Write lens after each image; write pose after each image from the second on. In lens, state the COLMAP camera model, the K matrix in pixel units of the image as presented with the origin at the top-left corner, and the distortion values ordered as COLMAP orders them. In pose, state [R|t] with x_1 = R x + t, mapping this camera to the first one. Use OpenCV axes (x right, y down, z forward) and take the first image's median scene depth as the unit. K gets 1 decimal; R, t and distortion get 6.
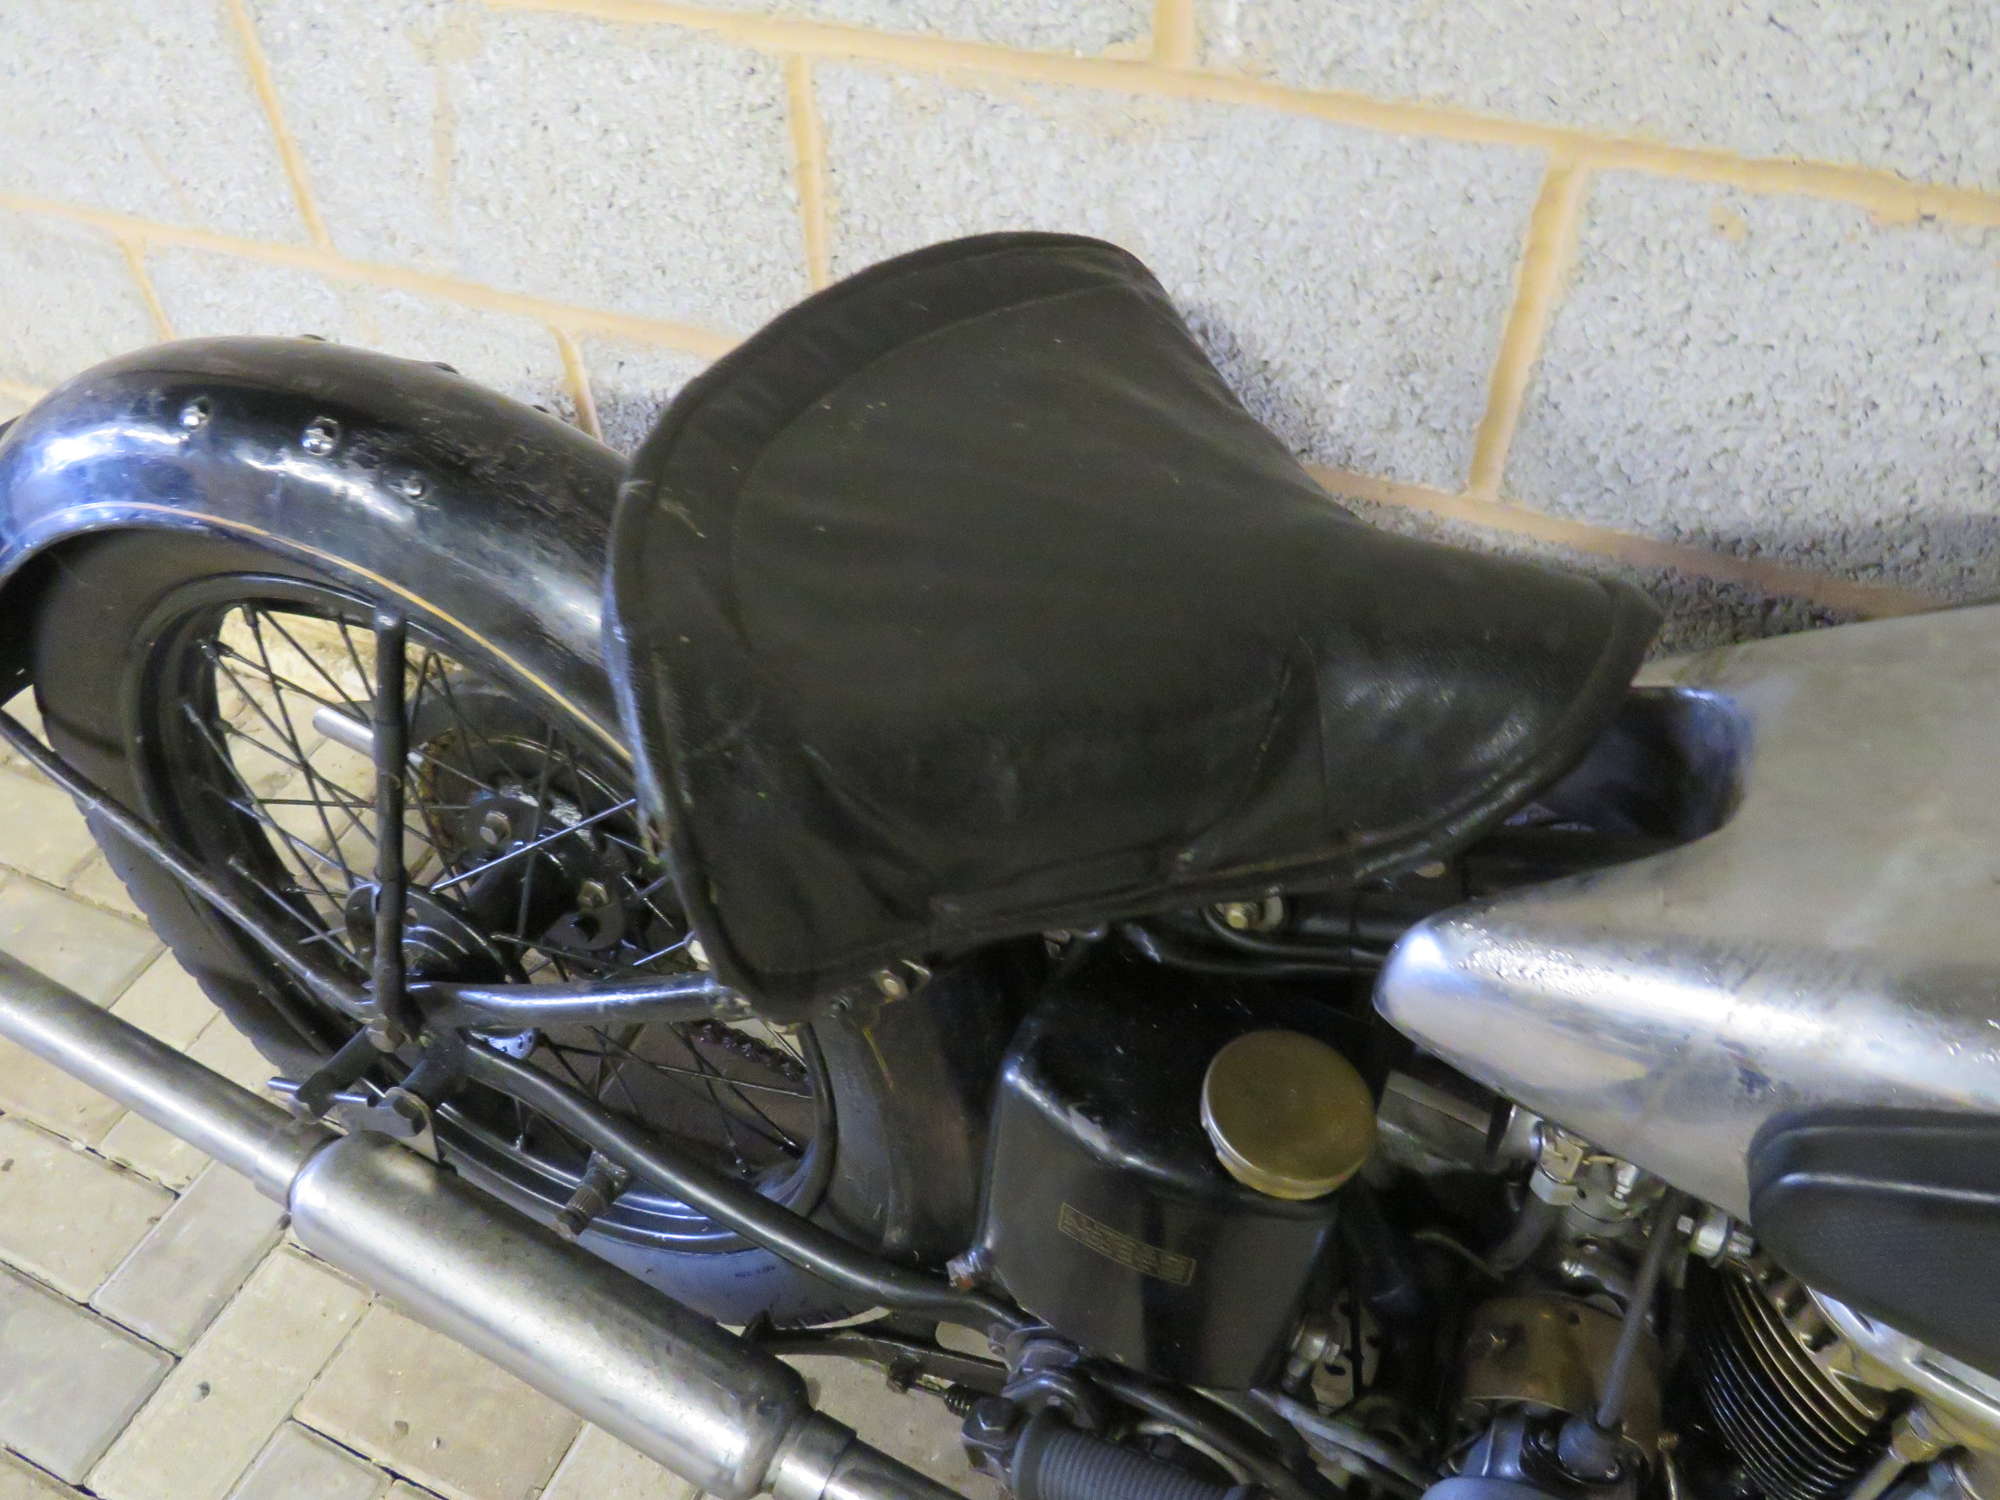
lens RADIAL K [[1405.2, 0, 996.7], [0, 1405.2, 740.4], [0, 0, 1]] dist [-0.030702, 0.003617]
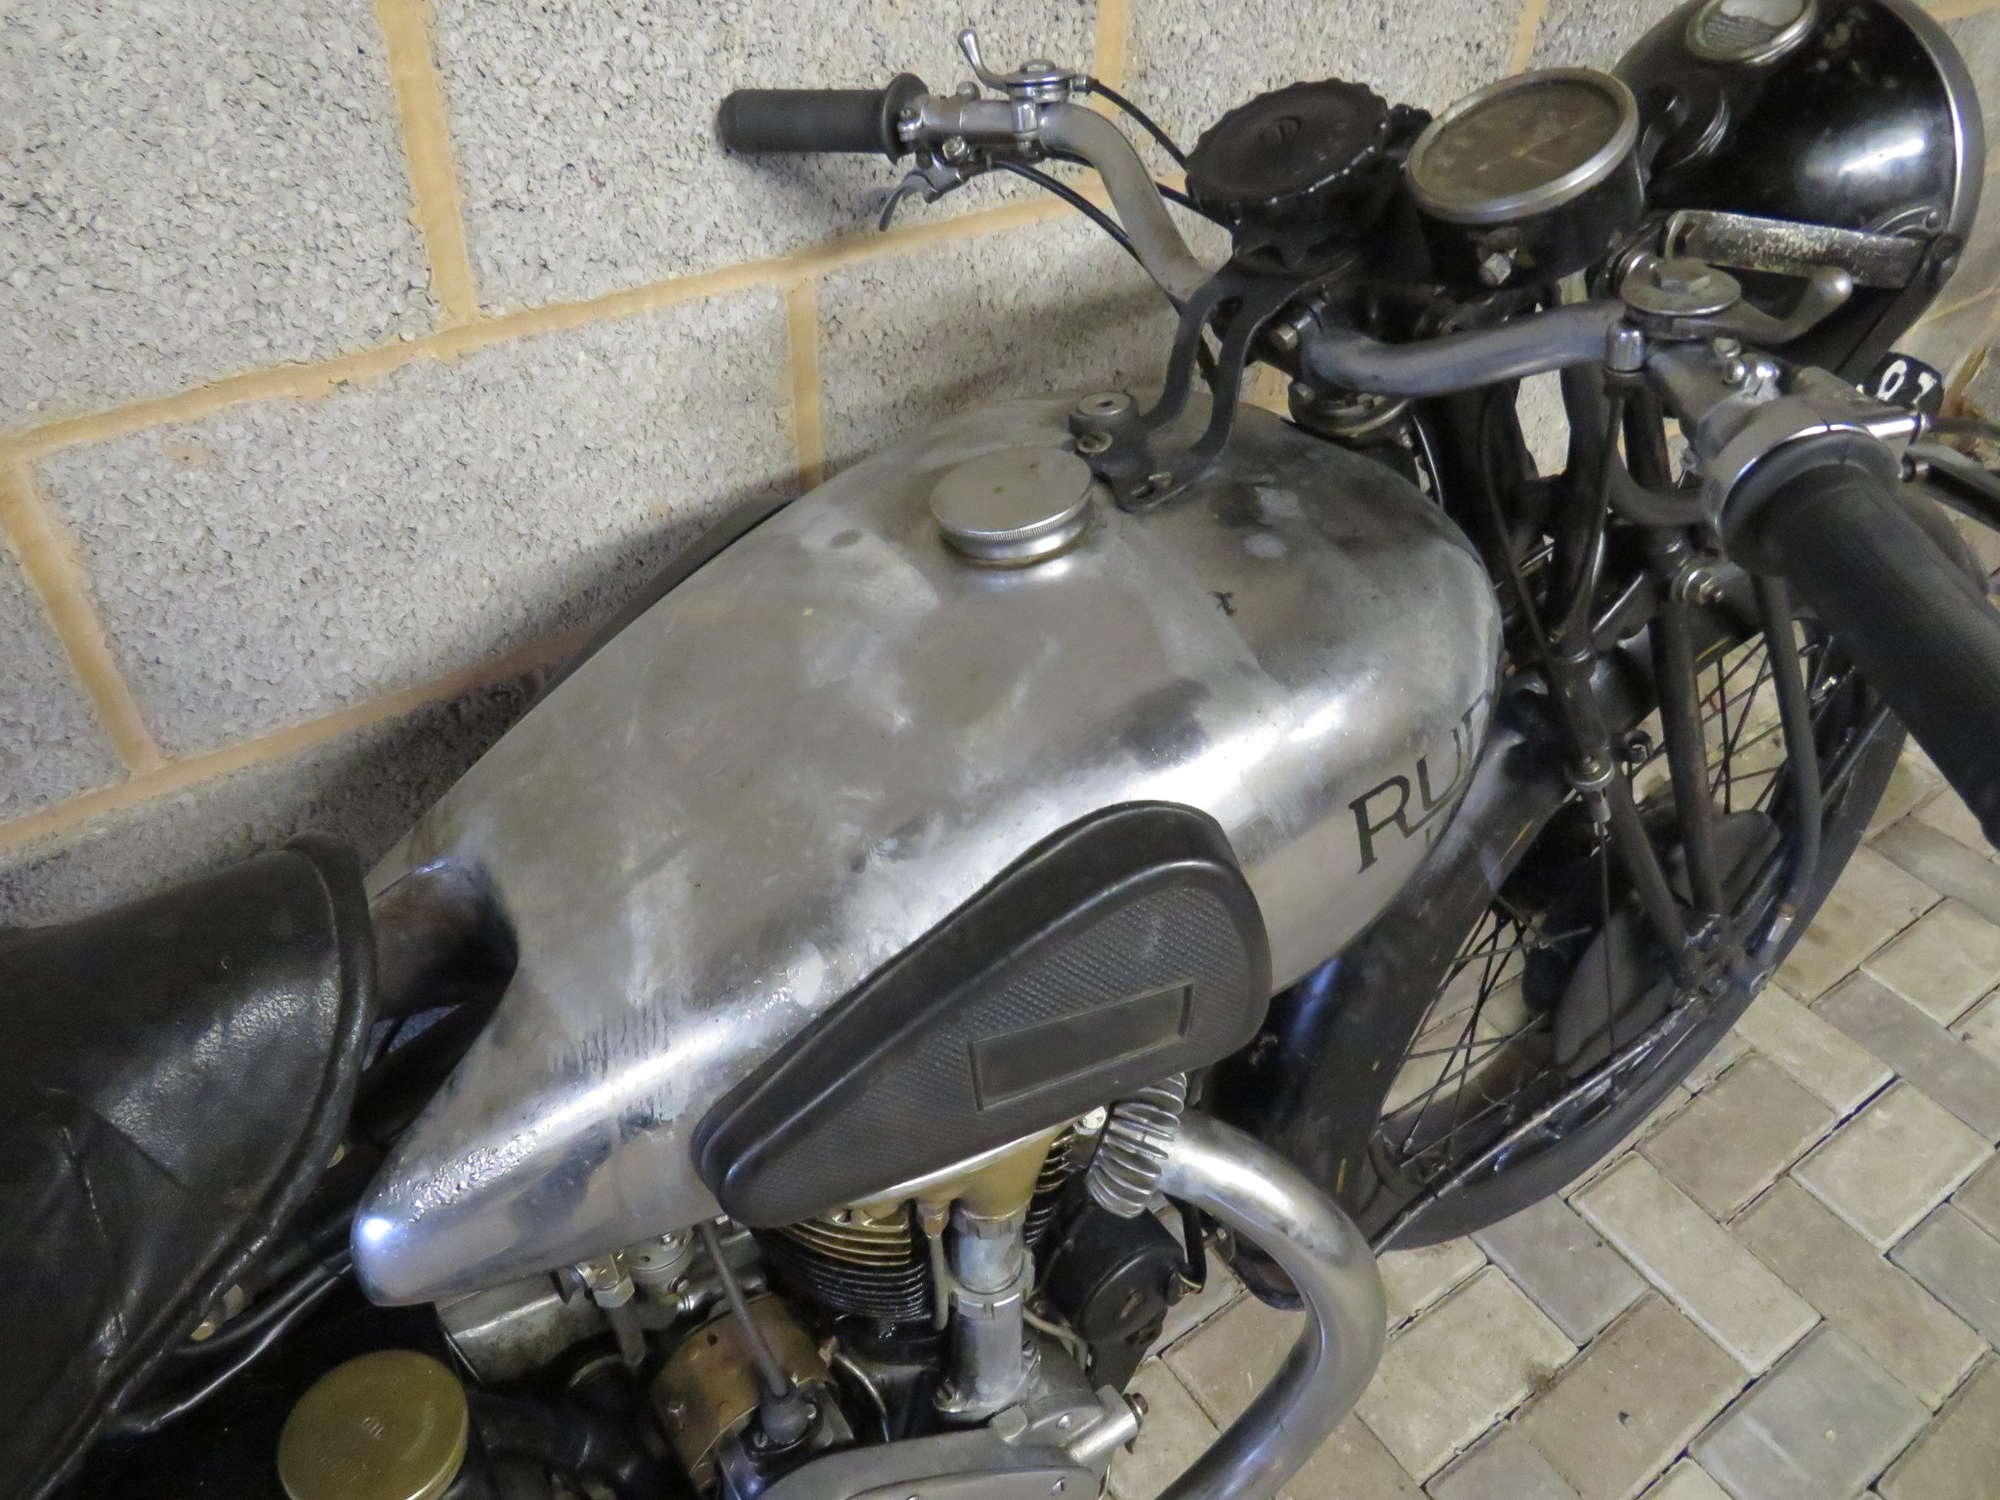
lens RADIAL K [[1405.2, 0, 994.3], [0, 1405.2, 744.1], [0, 0, 1]] dist [-0.030702, 0.003617]
pose [[0.533032, -0.533387, 0.656791, 0.035820], [0.566682, 0.801493, 0.190999, -0.041662], [-0.628290, 0.270383, 0.729483, -0.072029]]
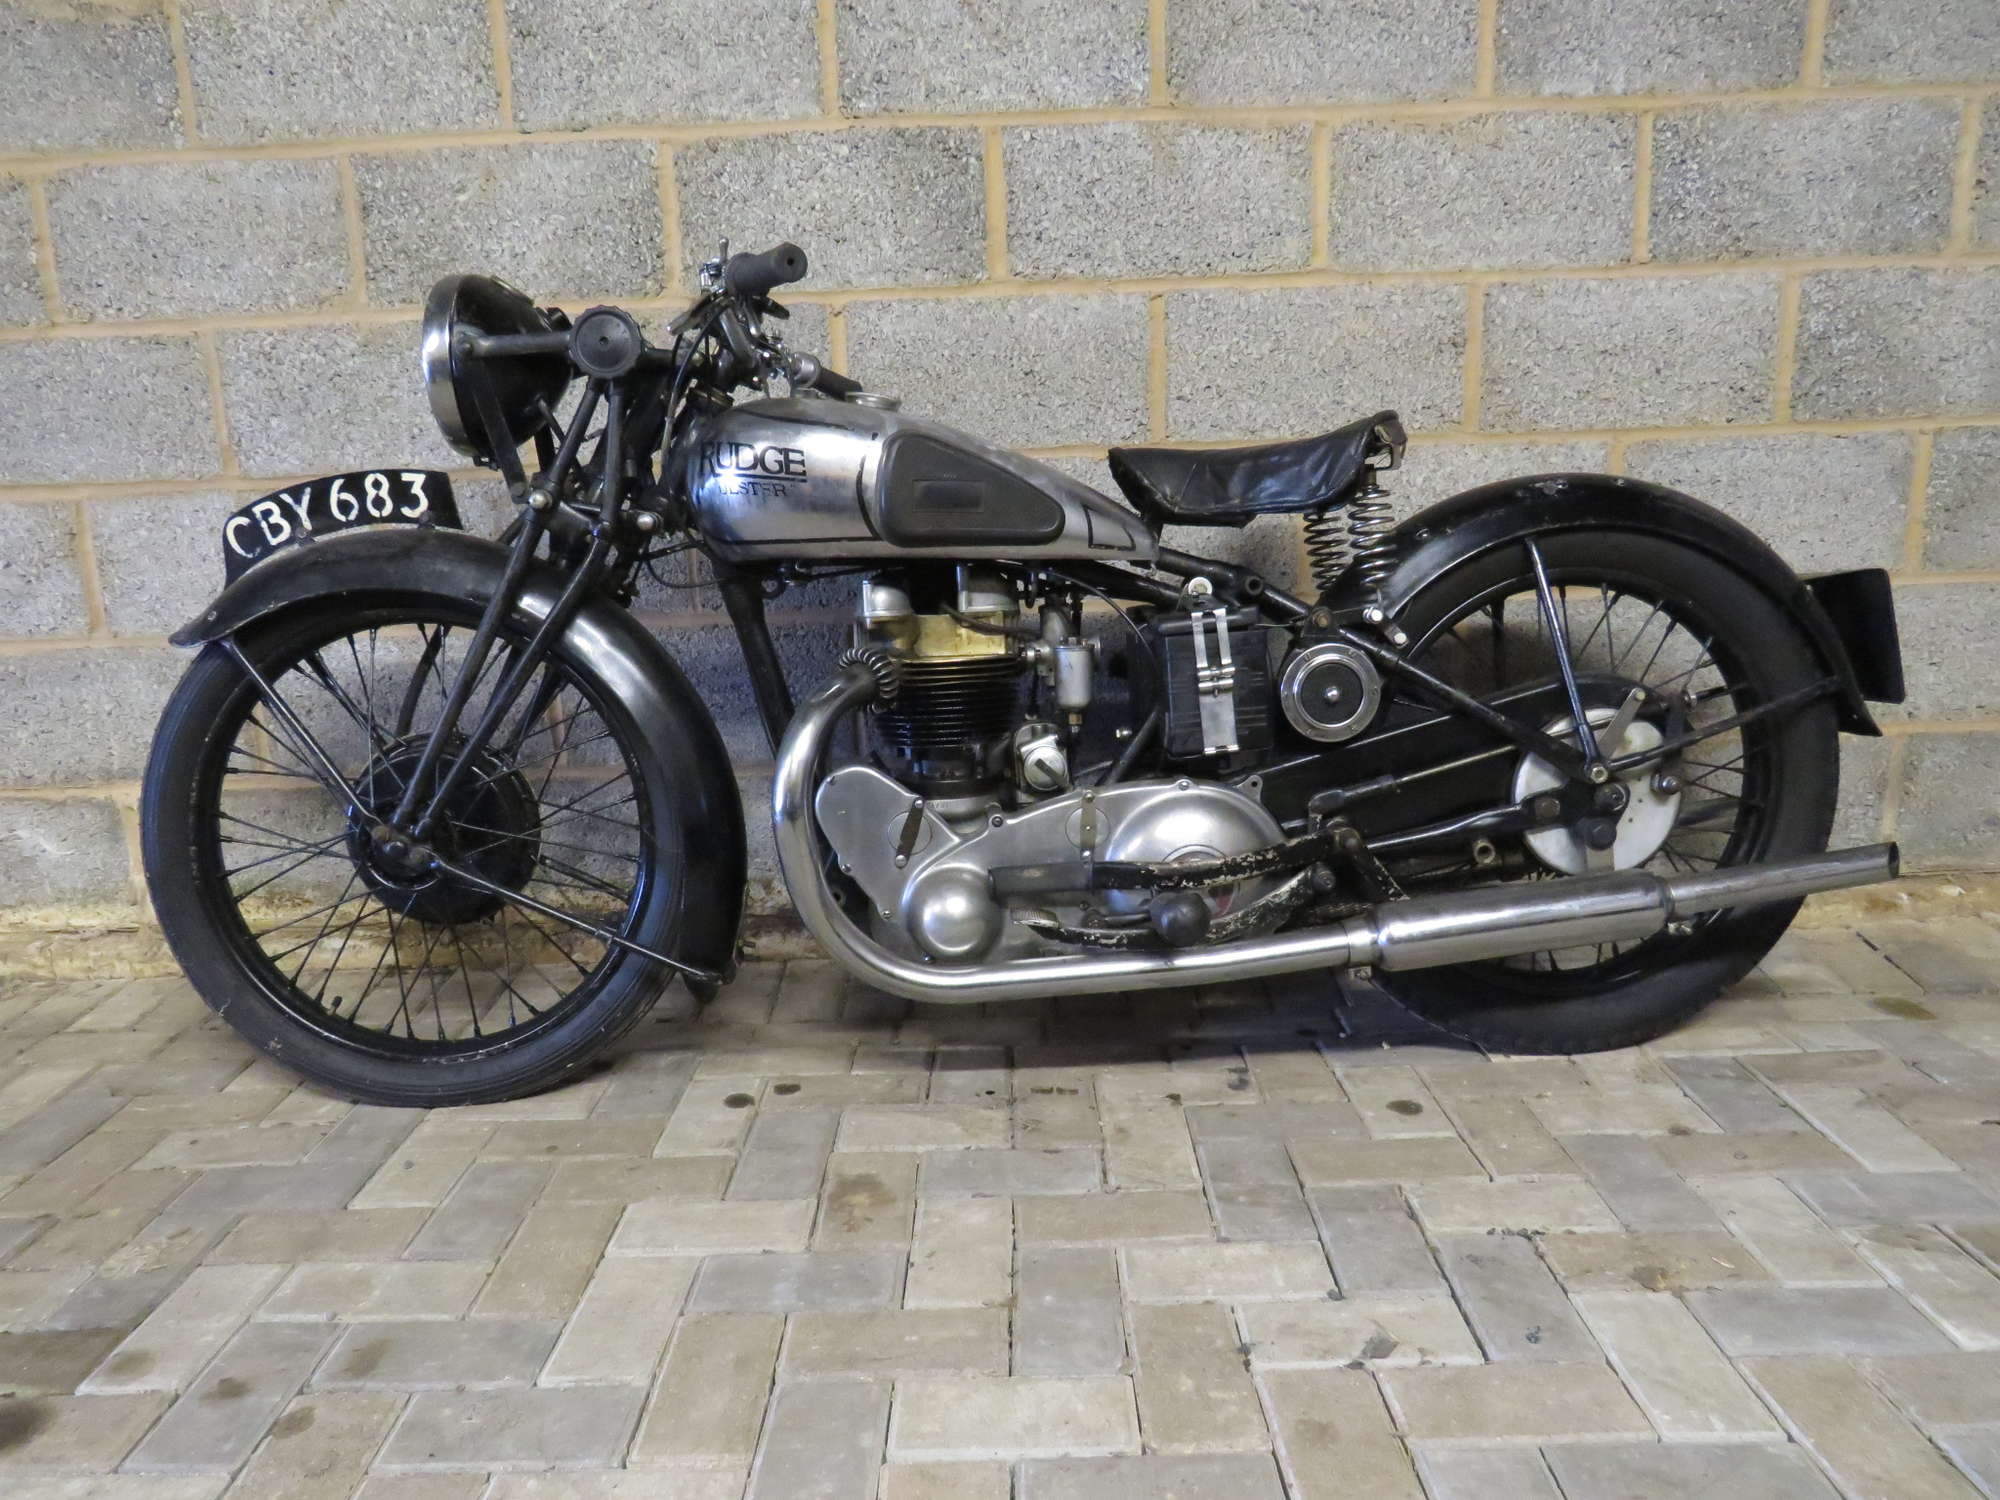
lens RADIAL K [[1405.2, 0, 1009.1], [0, 1405.2, 742.0], [0, 0, 1]] dist [-0.030702, 0.003617]
pose [[0.919755, -0.101029, 0.379268, -0.544414], [0.297519, 0.809711, -0.505817, 1.171135], [-0.255995, 0.578067, 0.774794, -0.696832]]
